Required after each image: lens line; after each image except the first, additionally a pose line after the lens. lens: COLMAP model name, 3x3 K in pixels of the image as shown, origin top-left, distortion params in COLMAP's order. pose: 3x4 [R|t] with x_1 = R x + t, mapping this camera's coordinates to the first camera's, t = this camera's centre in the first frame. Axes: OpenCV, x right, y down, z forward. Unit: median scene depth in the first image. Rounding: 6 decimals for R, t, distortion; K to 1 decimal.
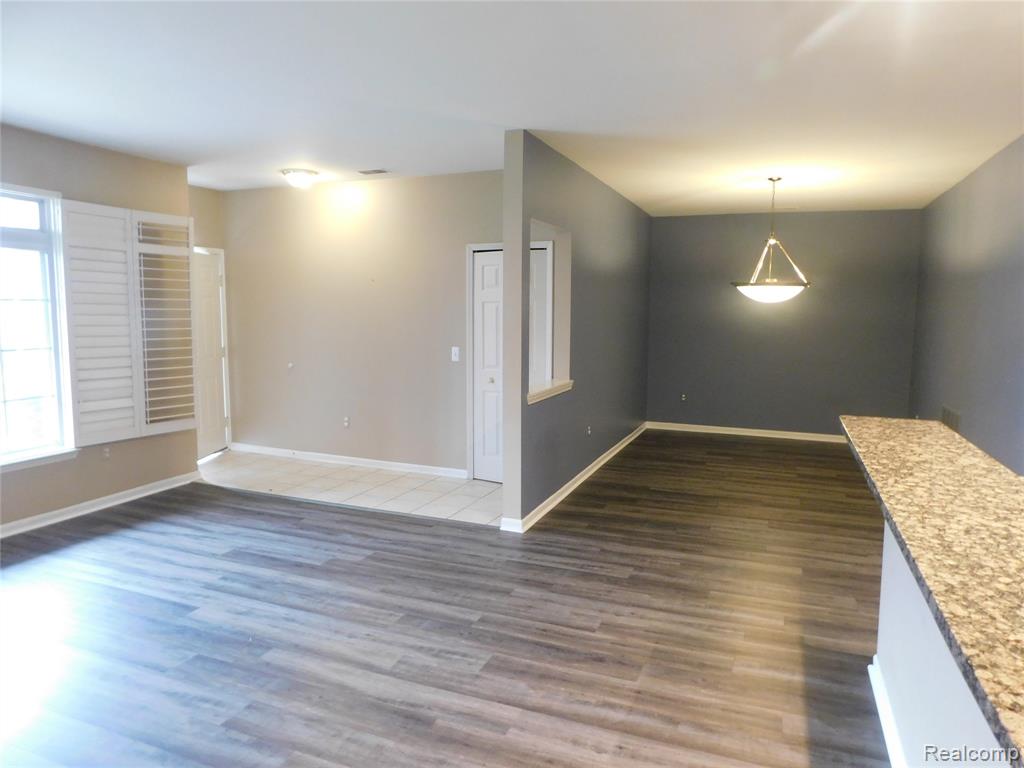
lens RADIAL K [[673.4, 0, 517.3], [0, 673.4, 381.8], [0, 0, 1]] dist [-0.072994, 0.055058]
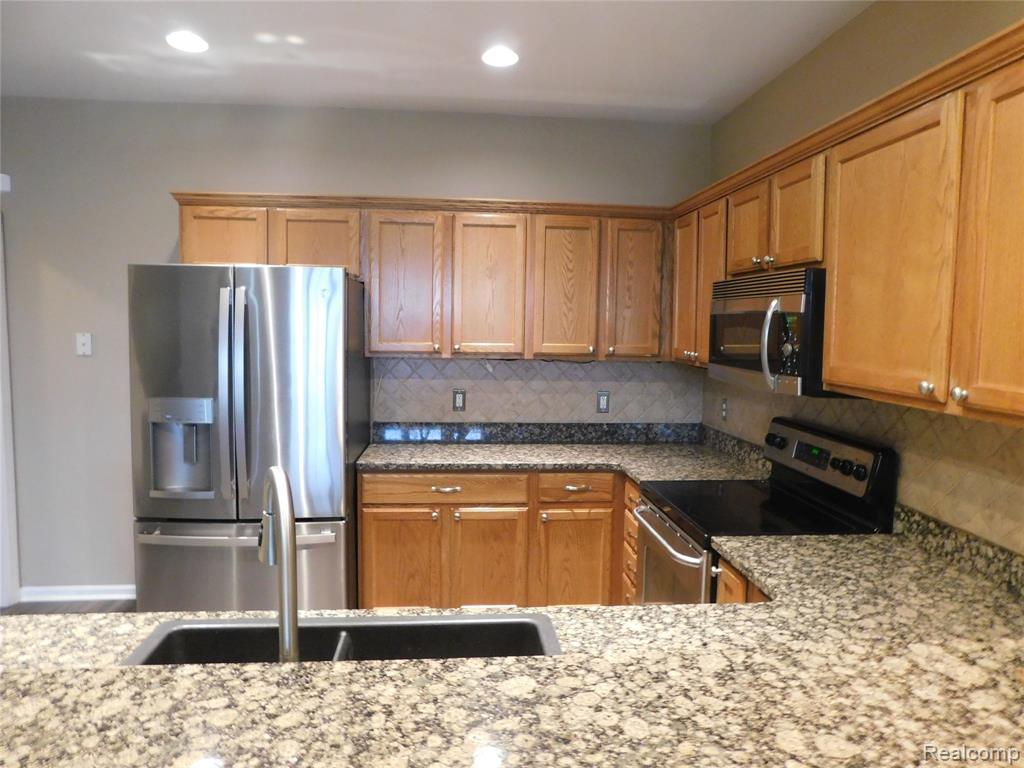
lens RADIAL K [[673.4, 0, 519.1], [0, 673.4, 378.9], [0, 0, 1]] dist [-0.072994, 0.055058]
pose [[-0.457017, -0.094961, 0.884374, 0.083807], [0.077388, 0.986269, 0.145894, -0.046649], [-0.886085, 0.135116, -0.443393, 0.369381]]
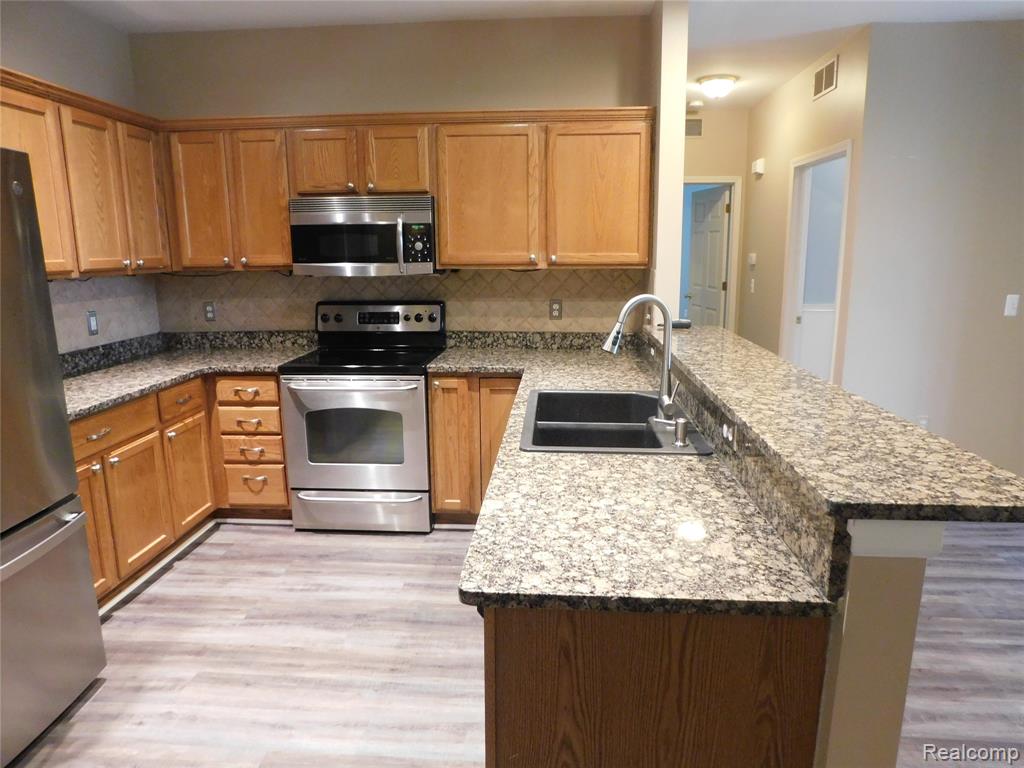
lens RADIAL K [[673.4, 0, 517.4], [0, 673.4, 378.2], [0, 0, 1]] dist [-0.072994, 0.055058]
pose [[-0.951122, 0.053039, -0.304225, 0.569571], [-0.040498, 0.955210, 0.293145, -0.069990], [0.306147, 0.291137, -0.906374, 0.781701]]
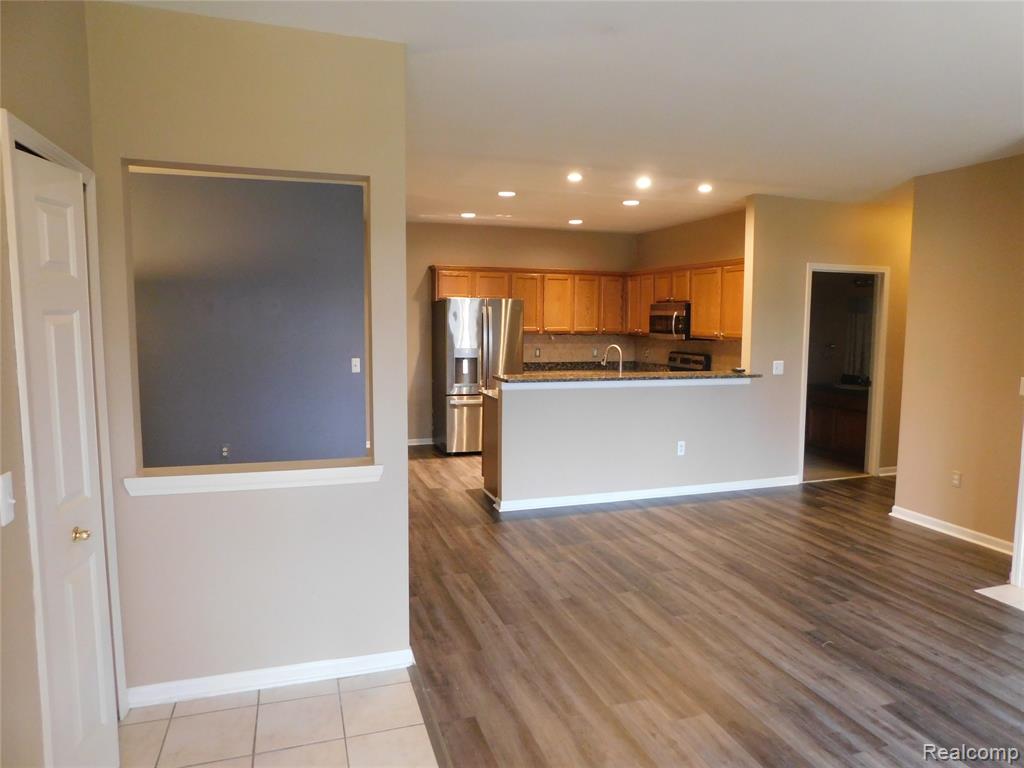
lens RADIAL K [[673.4, 0, 519.9], [0, 673.4, 376.9], [0, 0, 1]] dist [-0.072994, 0.055058]
pose [[-0.653353, -0.084193, 0.752357, -0.592436], [0.067557, 0.983348, 0.168709, -0.169047], [-0.754033, 0.161054, -0.636785, 1.380450]]
